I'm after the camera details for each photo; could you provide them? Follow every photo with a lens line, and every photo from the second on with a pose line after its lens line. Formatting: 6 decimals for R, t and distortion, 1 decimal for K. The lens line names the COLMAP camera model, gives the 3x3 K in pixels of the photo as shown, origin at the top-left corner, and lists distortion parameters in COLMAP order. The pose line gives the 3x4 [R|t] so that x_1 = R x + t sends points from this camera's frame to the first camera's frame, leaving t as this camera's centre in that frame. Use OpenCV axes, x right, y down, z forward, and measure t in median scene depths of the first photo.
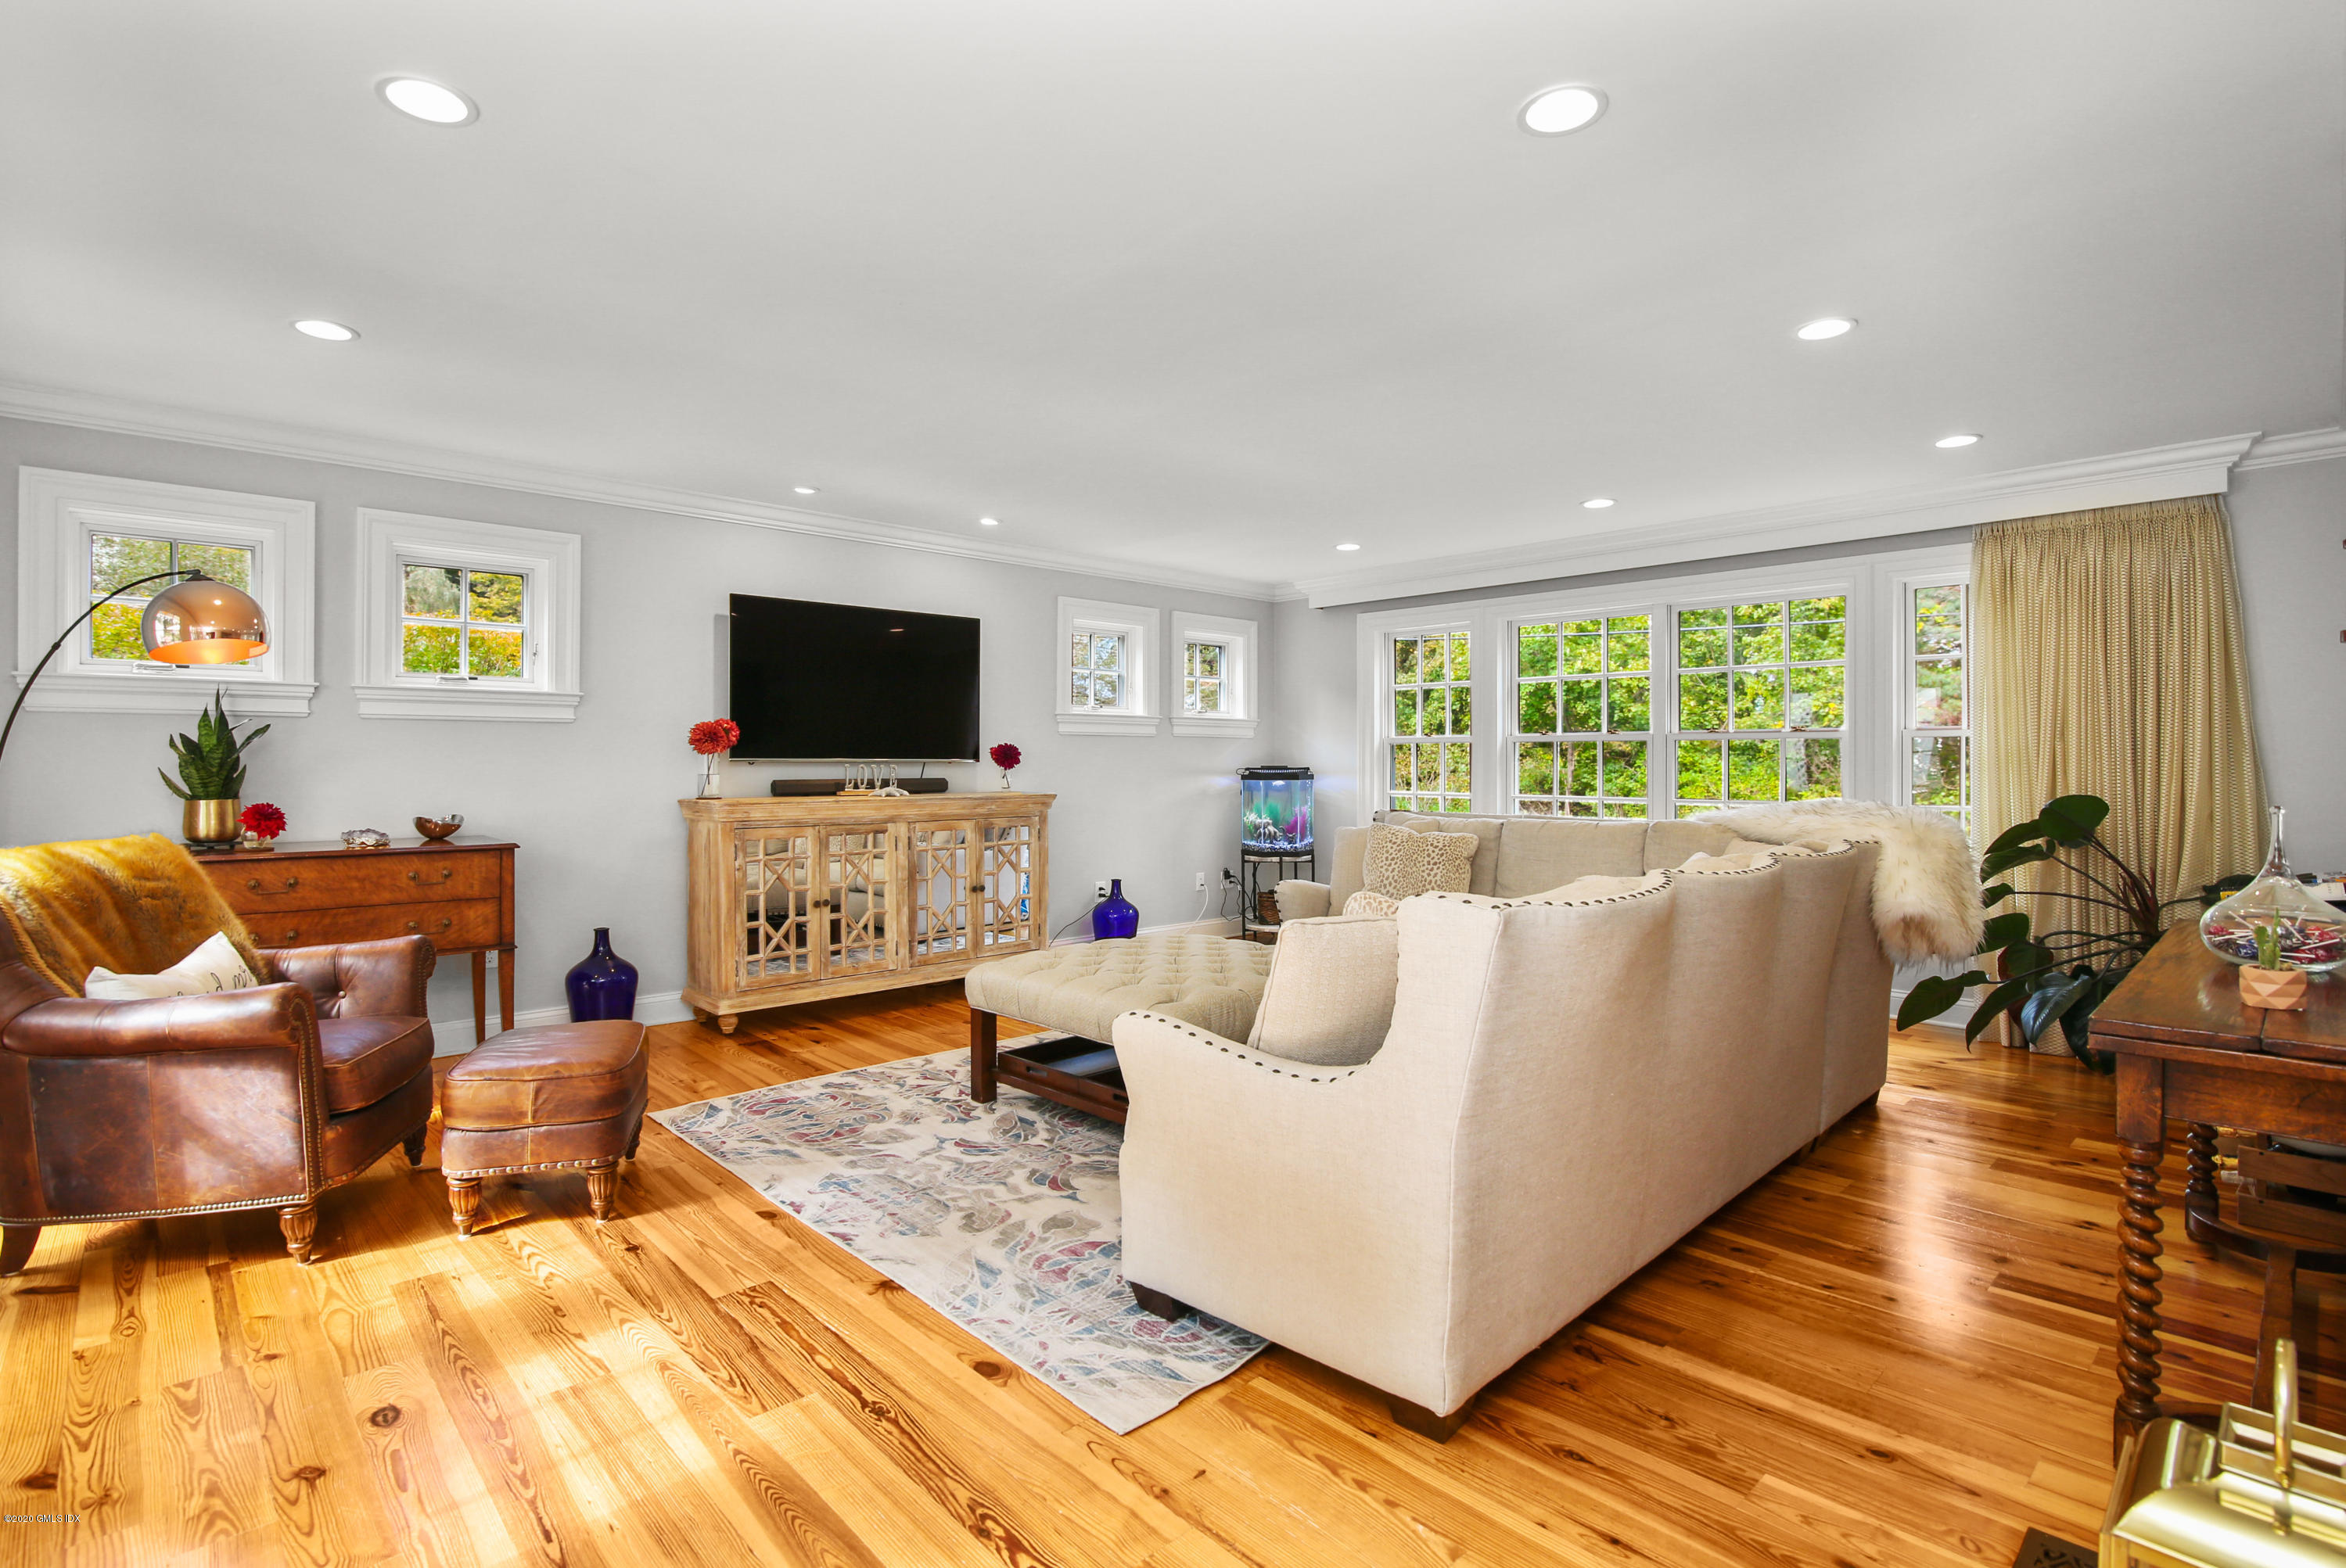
lens RADIAL K [[1114.7, 0, 1176.7], [0, 1114.7, 768.7], [0, 0, 1]] dist [-0.013140, -0.001364]
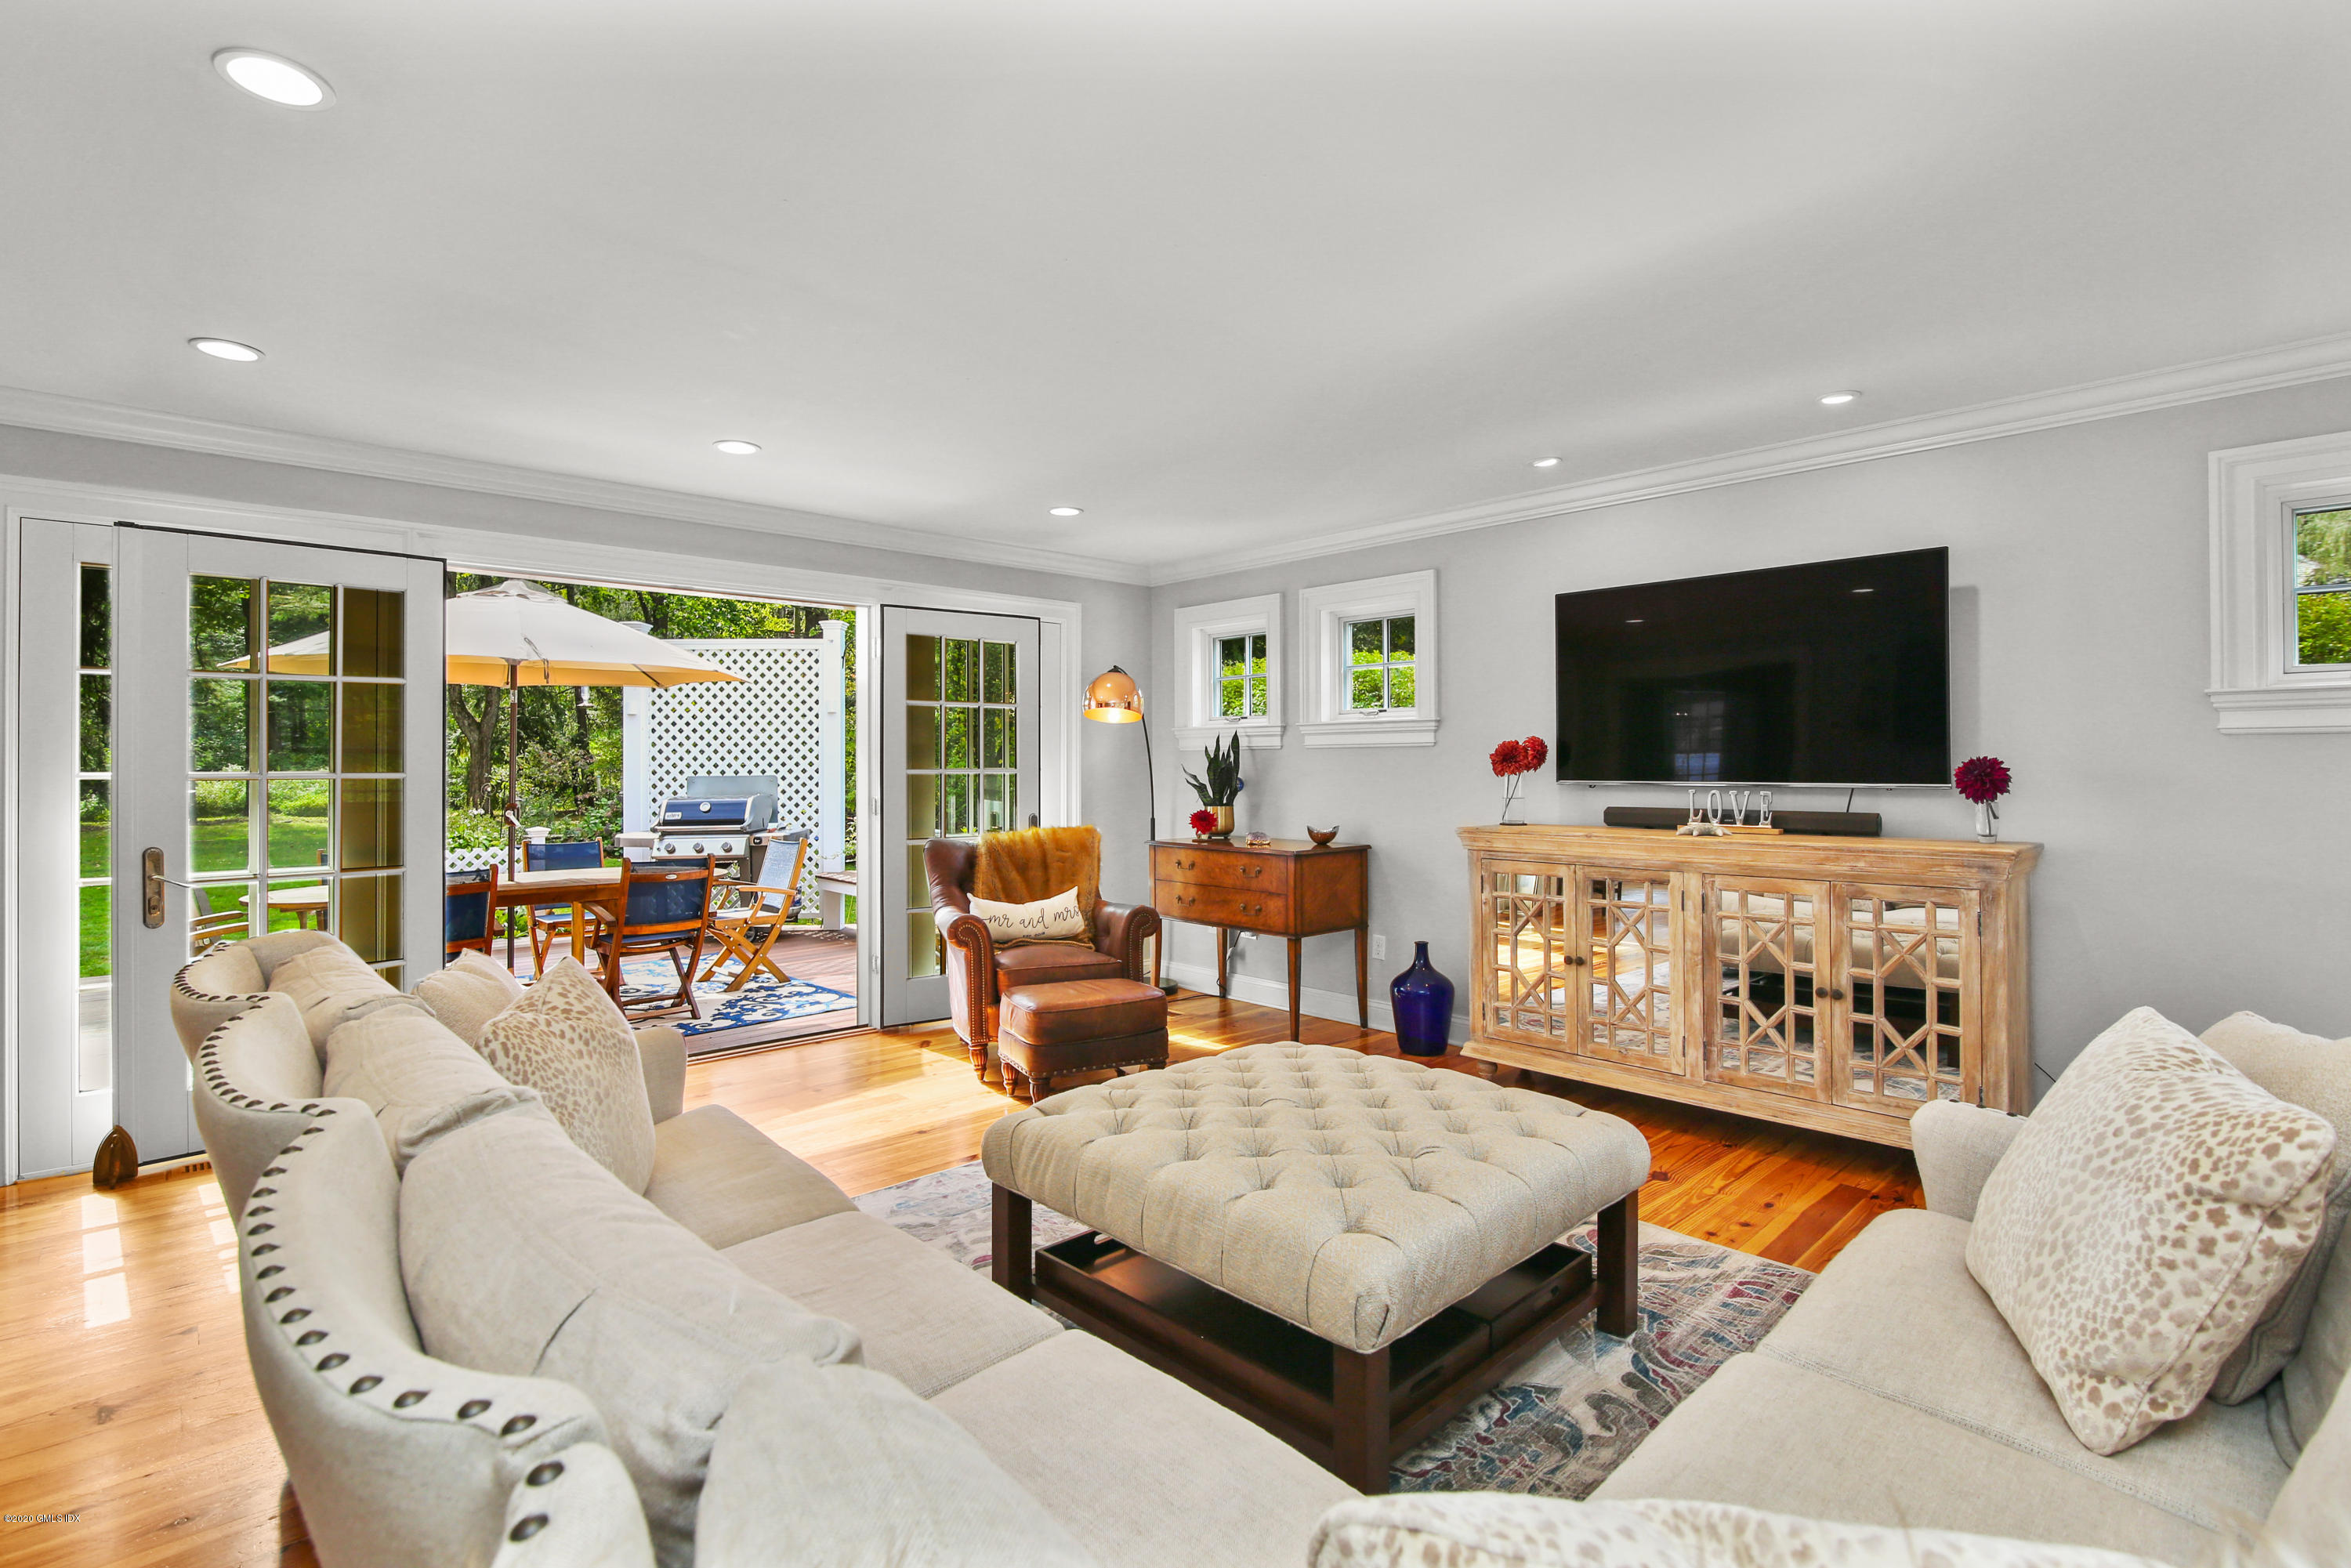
lens RADIAL K [[1117.2, 0, 1179.4], [0, 1117.2, 772.7], [0, 0, 1]] dist [-0.013140, -0.001364]
pose [[-0.006372, 0.000225, -0.999980, 0.488016], [-0.007753, 0.999970, 0.000275, -0.013717], [0.999950, 0.007754, -0.006370, 0.705750]]
